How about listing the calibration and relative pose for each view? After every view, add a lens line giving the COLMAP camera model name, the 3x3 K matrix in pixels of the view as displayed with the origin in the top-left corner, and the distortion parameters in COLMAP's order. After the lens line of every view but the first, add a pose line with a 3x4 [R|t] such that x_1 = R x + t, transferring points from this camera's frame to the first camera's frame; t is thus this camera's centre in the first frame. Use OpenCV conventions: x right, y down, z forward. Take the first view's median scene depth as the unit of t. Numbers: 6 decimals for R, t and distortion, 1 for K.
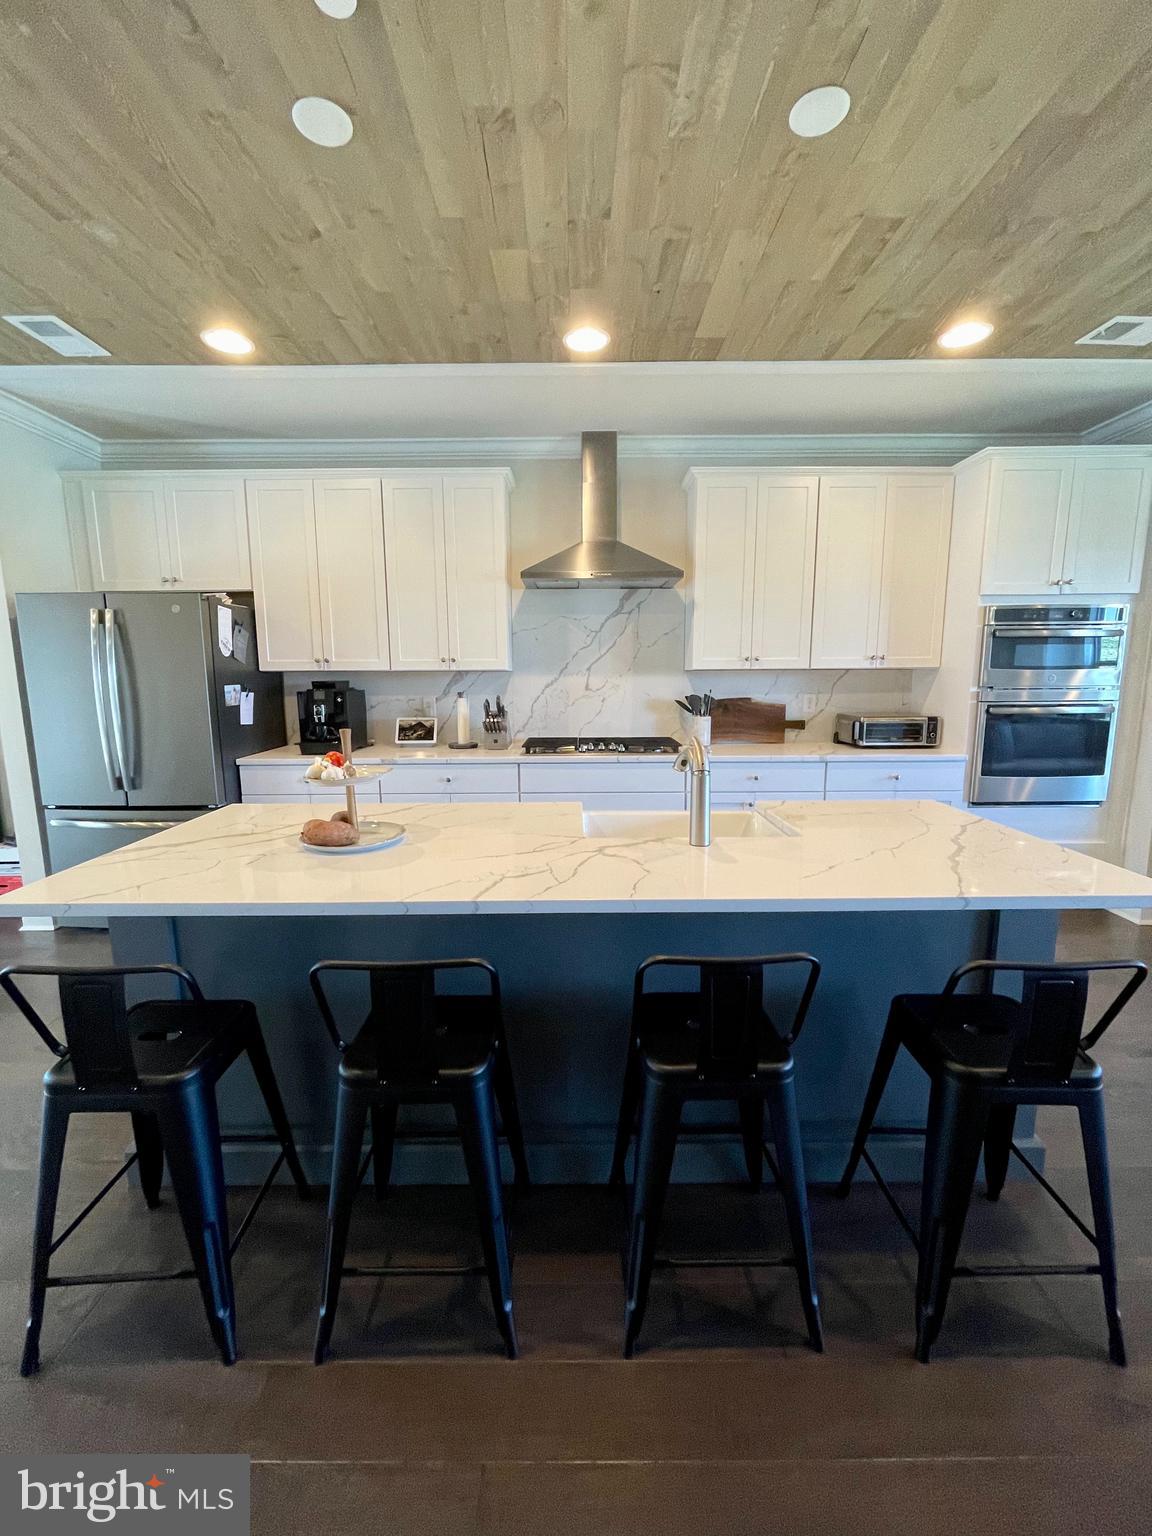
lens RADIAL K [[610.5, 0, 576.0], [0, 610.5, 768.0], [0, 0, 1]] dist [0.001805, 0.000181]
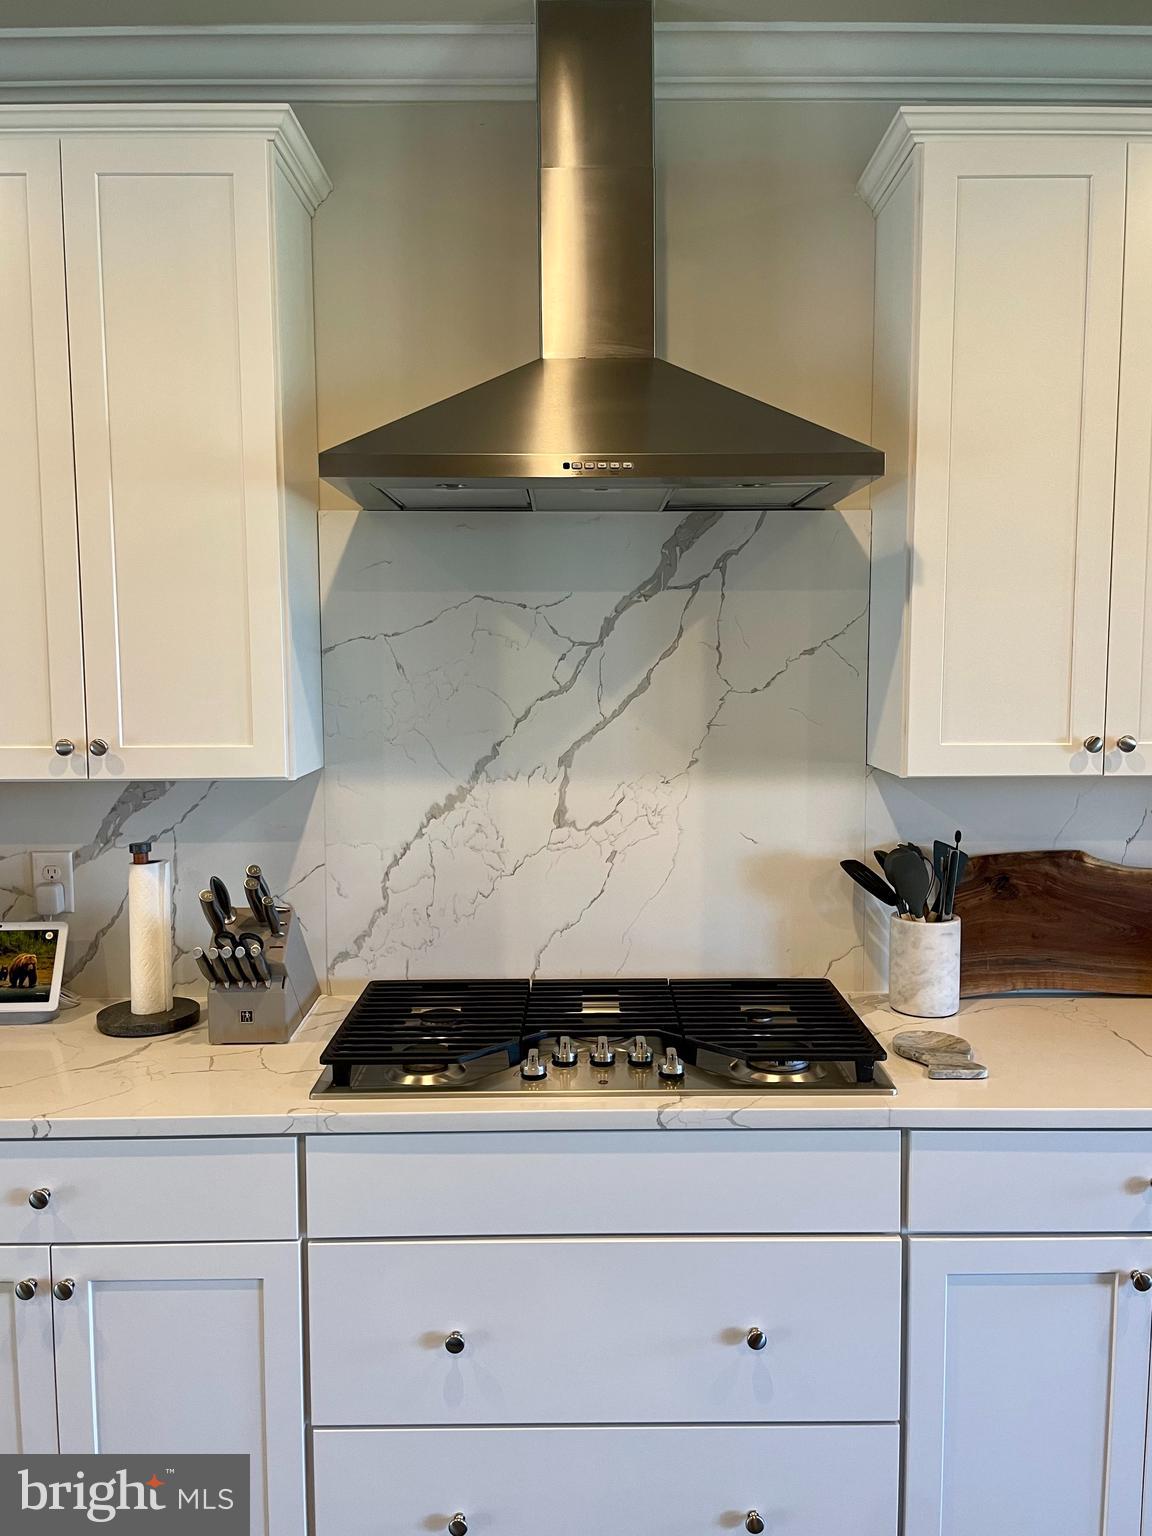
lens RADIAL K [[1171.7, 0, 573.7], [0, 1171.7, 768.6], [0, 0, 1]] dist [0.105253, -0.144715]
pose [[0.999990, 0.002233, -0.003825, 0.029333], [-0.002463, 0.998117, -0.061285, -0.128096], [0.003681, 0.061293, 0.998113, 0.415708]]
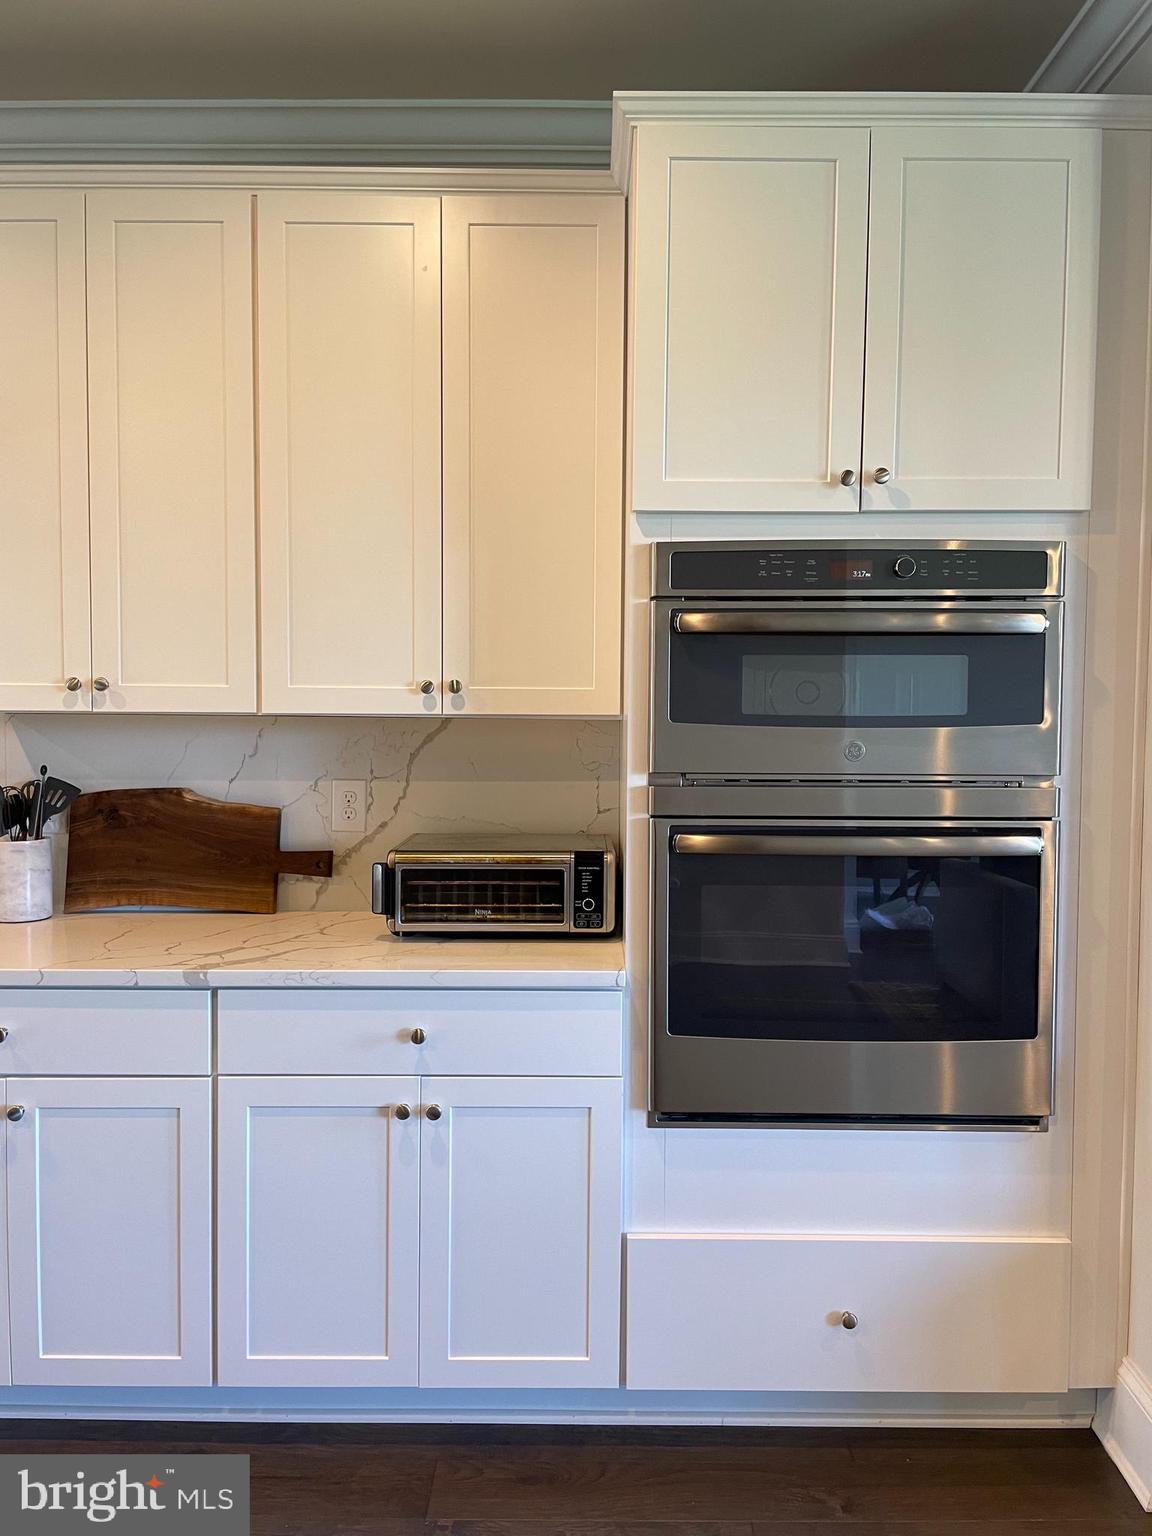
lens RADIAL K [[1171.7, 0, 573.7], [0, 1171.7, 768.6], [0, 0, 1]] dist [0.105253, -0.144715]
pose [[0.999844, 0.013697, -0.011118, 0.568287], [-0.014811, 0.994119, -0.107272, -0.057531], [0.009584, 0.107420, 0.994168, 0.307808]]
